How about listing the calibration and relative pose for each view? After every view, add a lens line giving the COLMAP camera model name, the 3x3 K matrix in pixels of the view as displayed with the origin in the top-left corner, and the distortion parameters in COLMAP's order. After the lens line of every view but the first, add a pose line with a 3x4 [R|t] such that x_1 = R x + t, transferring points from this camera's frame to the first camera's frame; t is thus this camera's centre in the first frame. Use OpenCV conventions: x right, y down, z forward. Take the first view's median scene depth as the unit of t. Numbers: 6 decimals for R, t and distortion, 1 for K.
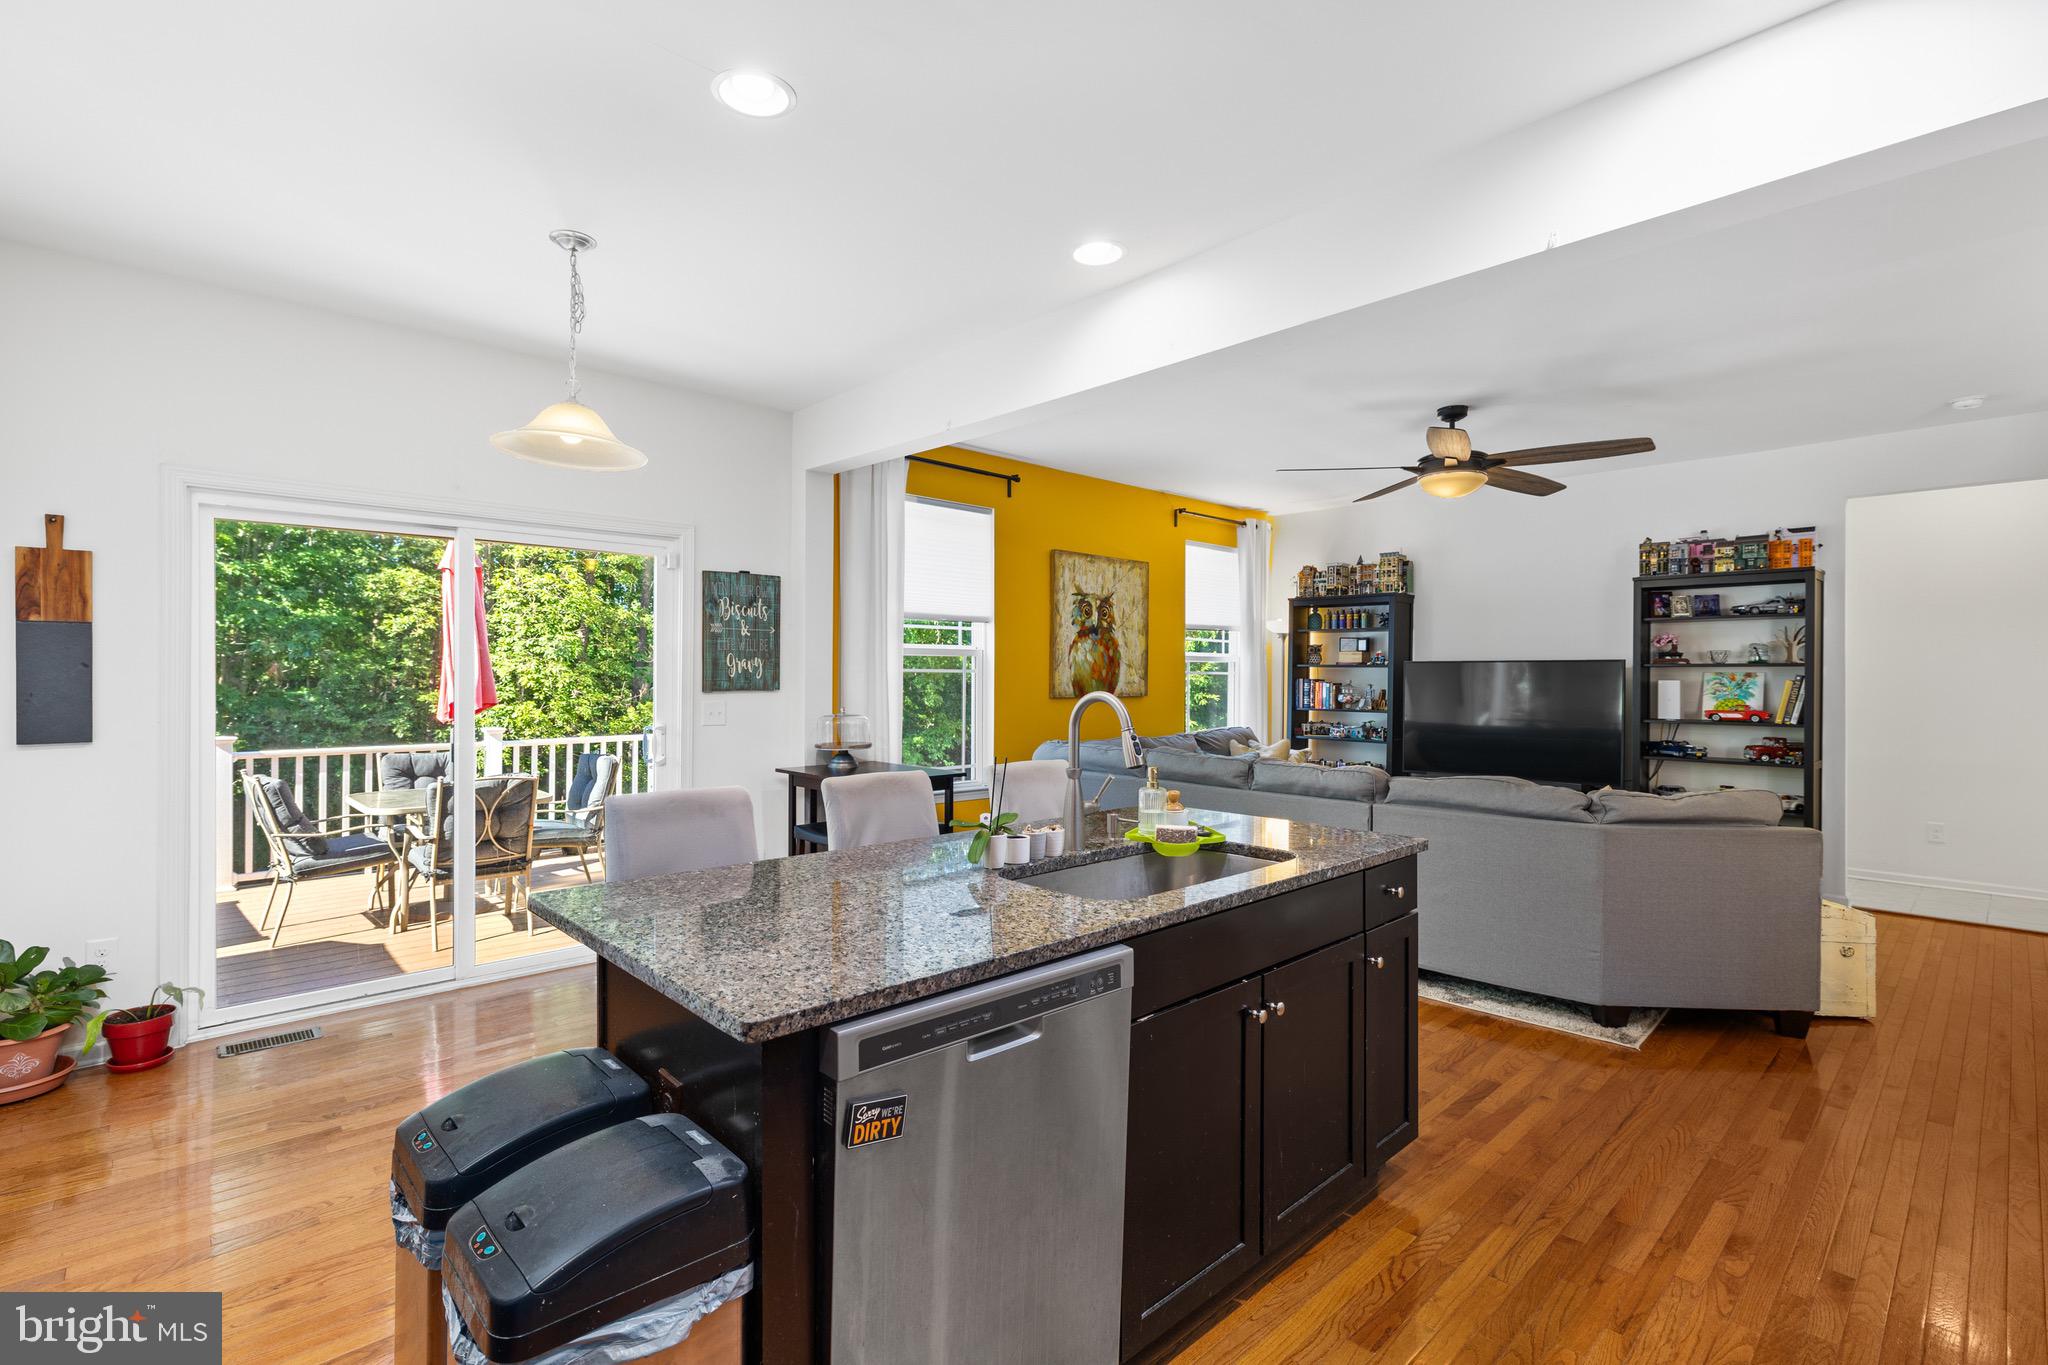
lens RADIAL K [[934.9, 0, 1021.2], [0, 934.9, 676.7], [0, 0, 1]] dist [-0.001109, 0.000510]
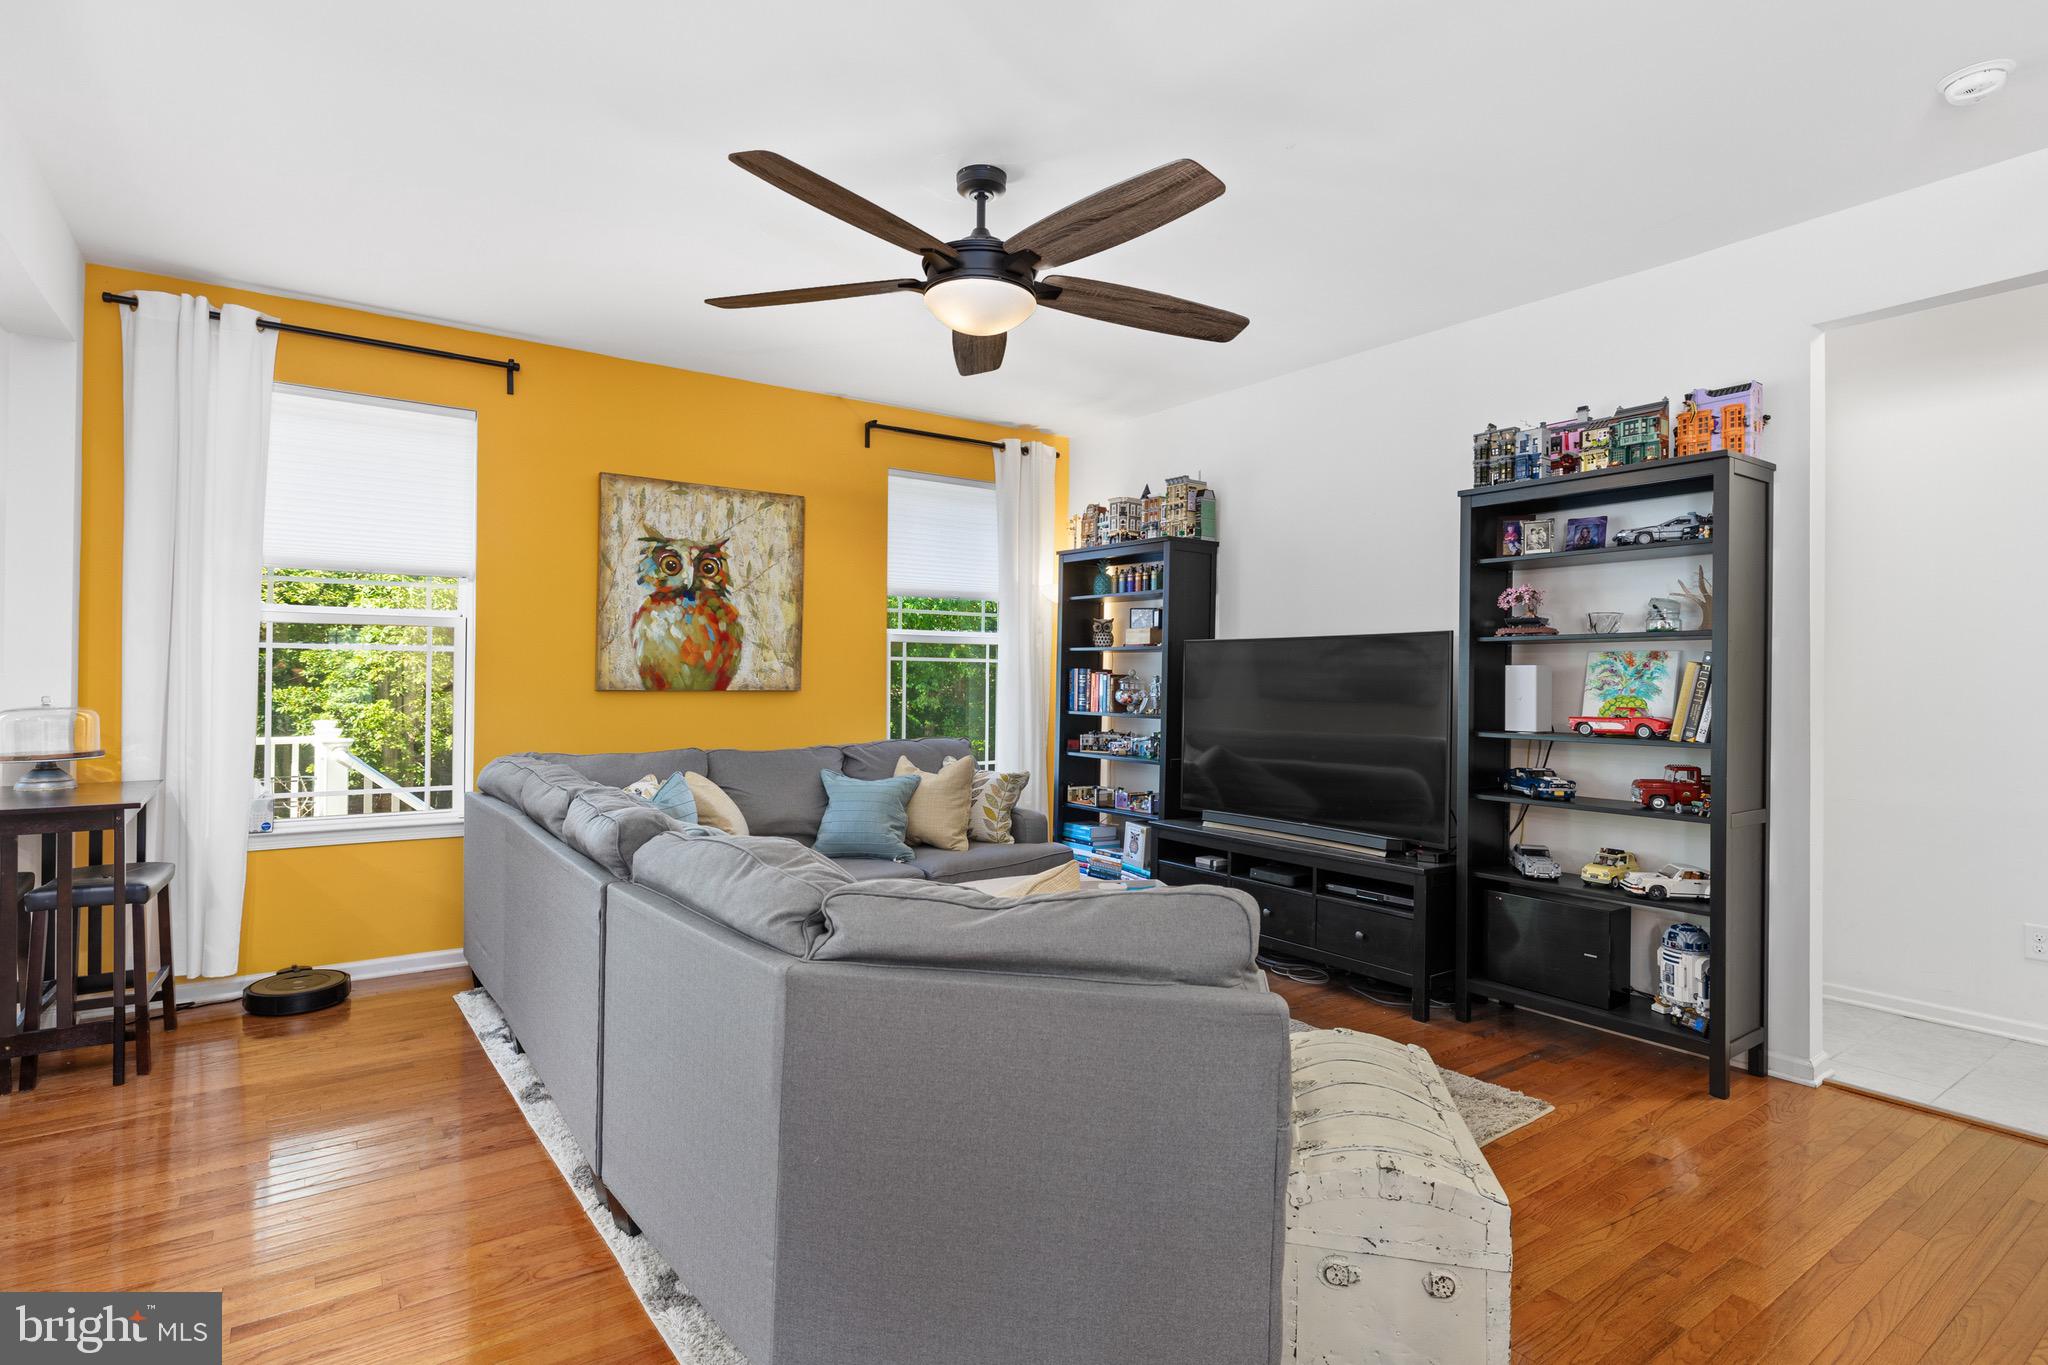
lens RADIAL K [[1032.1, 0, 1018.4], [0, 1032.1, 670.8], [0, 0, 1]] dist [-0.002593, 0.000430]
pose [[0.990640, 0.003438, -0.136458, 0.472735], [-0.004886, 0.999935, -0.010277, 0.015606], [0.136414, 0.010847, 0.990593, 0.320403]]
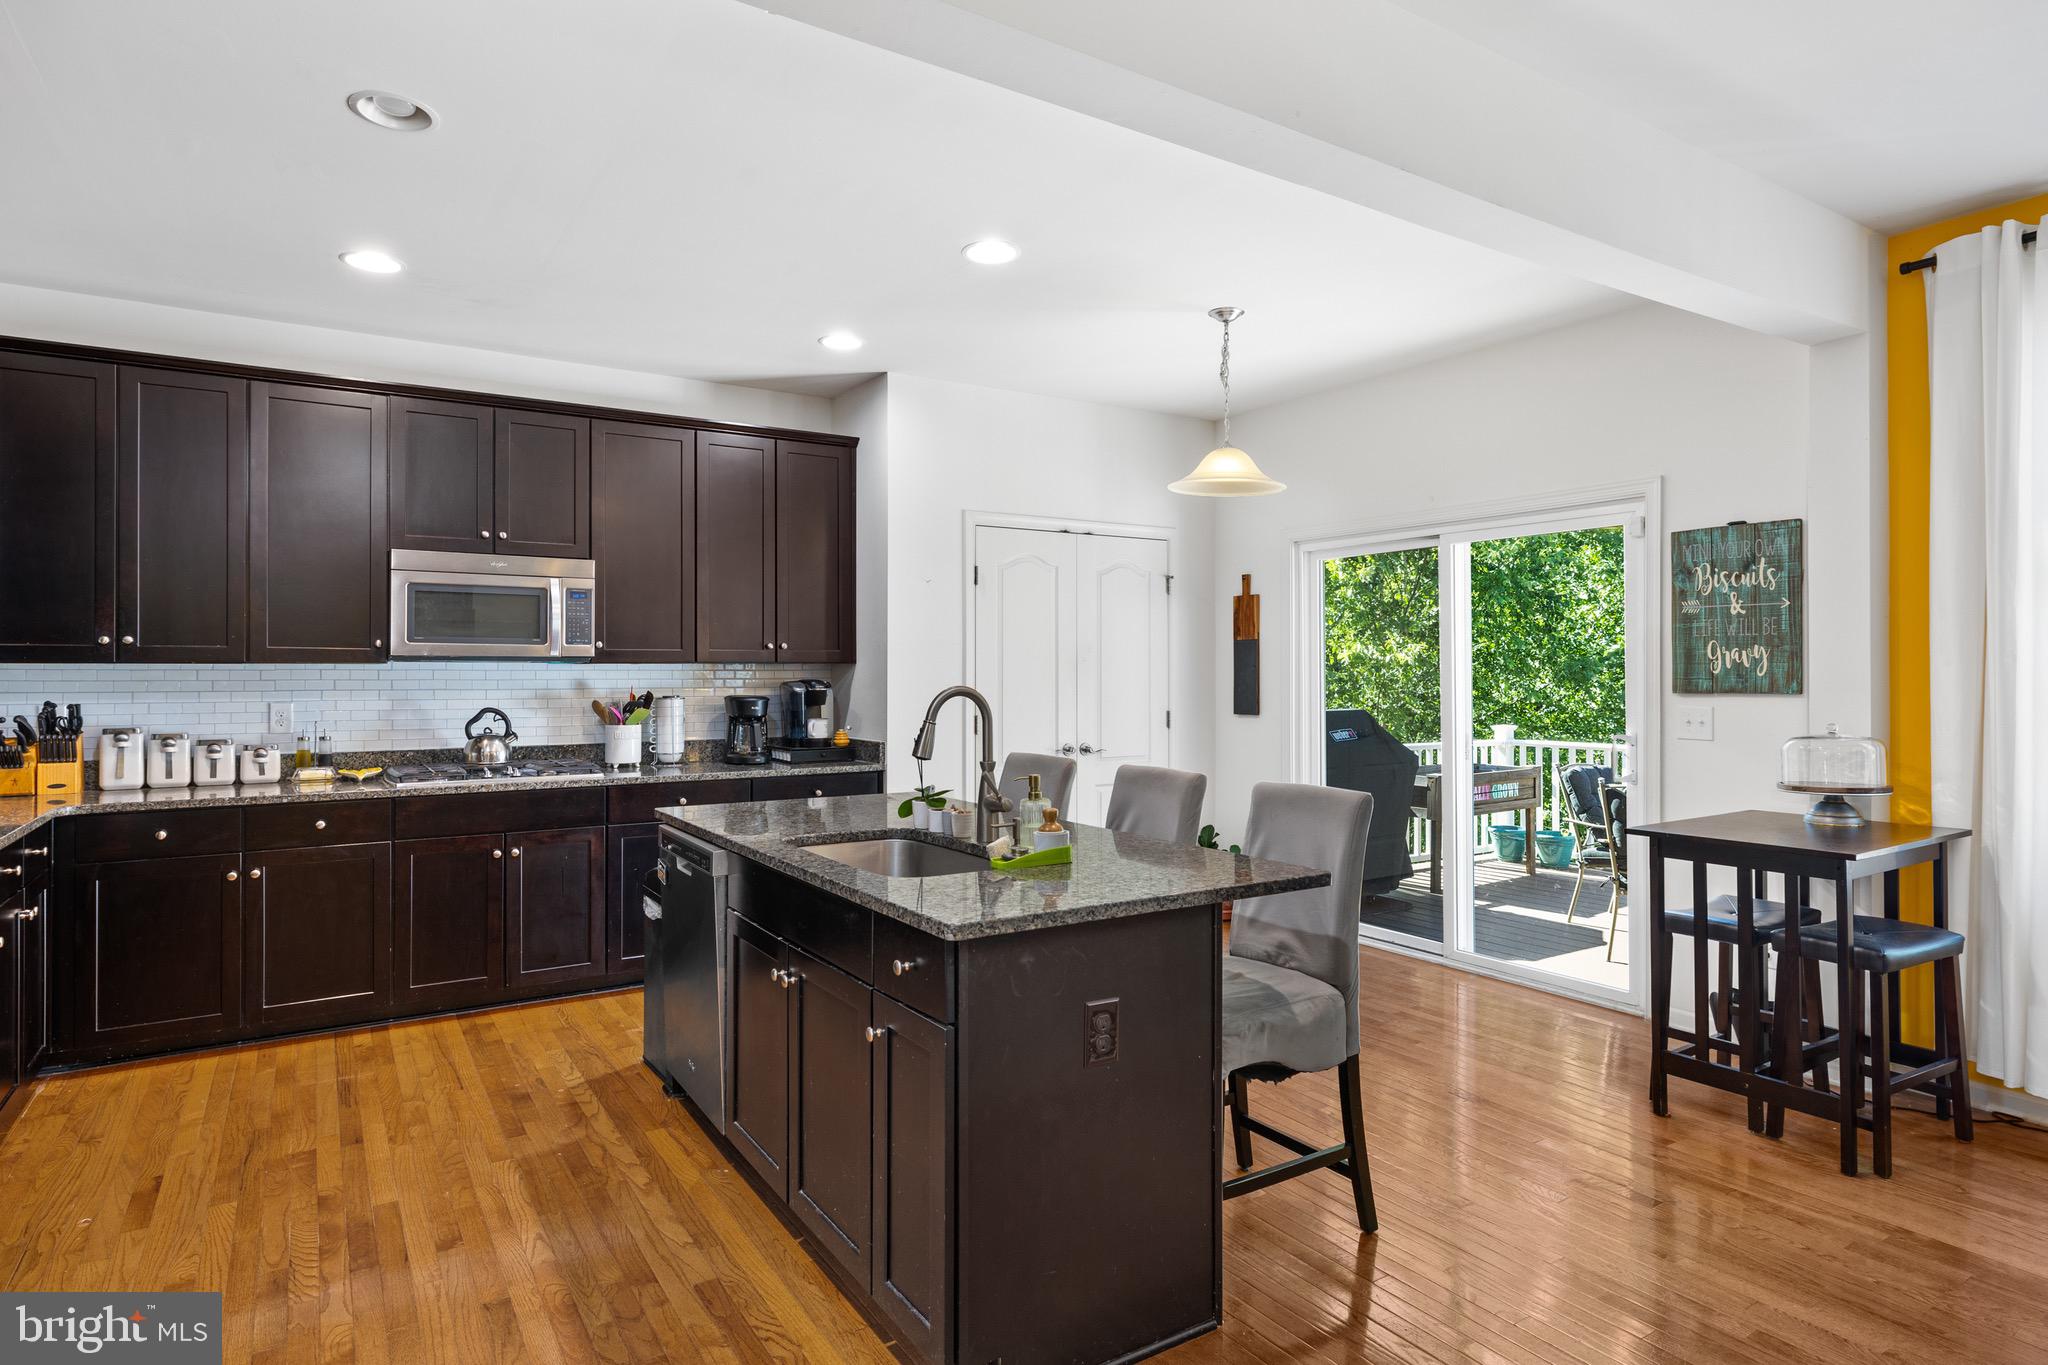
lens RADIAL K [[1119.9, 0, 1017.6], [0, 1119.9, 660.5], [0, 0, 1]] dist [0.001600, -0.000347]
pose [[-0.184993, -0.013347, -0.982649, 0.508586], [-0.002449, 0.999911, -0.013121, 0.002117], [0.982737, -0.000020, -0.185009, 0.511978]]
